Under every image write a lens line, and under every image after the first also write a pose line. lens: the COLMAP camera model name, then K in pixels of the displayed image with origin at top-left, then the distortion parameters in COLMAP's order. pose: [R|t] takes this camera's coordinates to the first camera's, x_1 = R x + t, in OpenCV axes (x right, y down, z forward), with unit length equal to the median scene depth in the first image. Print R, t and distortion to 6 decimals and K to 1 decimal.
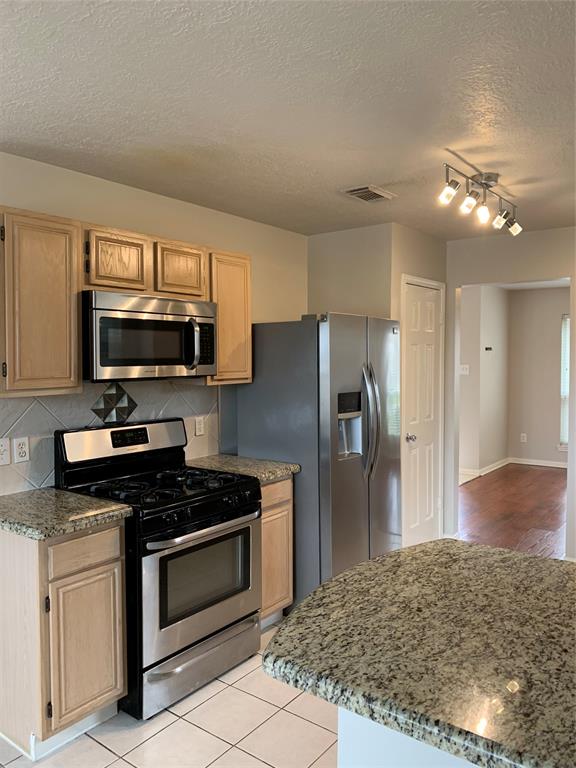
lens RADIAL K [[590.2, 0, 288.2], [0, 590.2, 382.4], [0, 0, 1]] dist [0.002272, -0.000078]
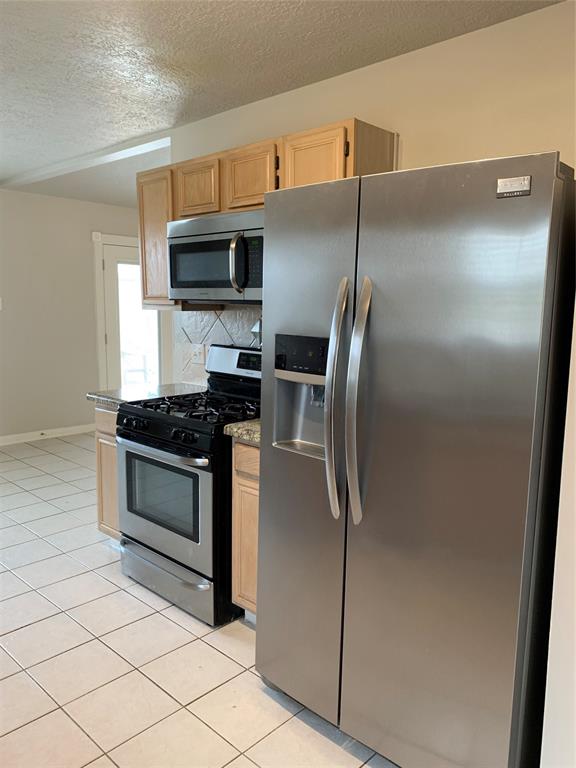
lens RADIAL K [[590.2, 0, 288.2], [0, 590.2, 385.4], [0, 0, 1]] dist [0.002272, -0.000078]
pose [[-0.109167, 0.143238, -0.983649, 0.753057], [-0.052594, 0.987345, 0.149613, -0.021010], [0.992631, 0.068067, -0.100252, 1.215909]]
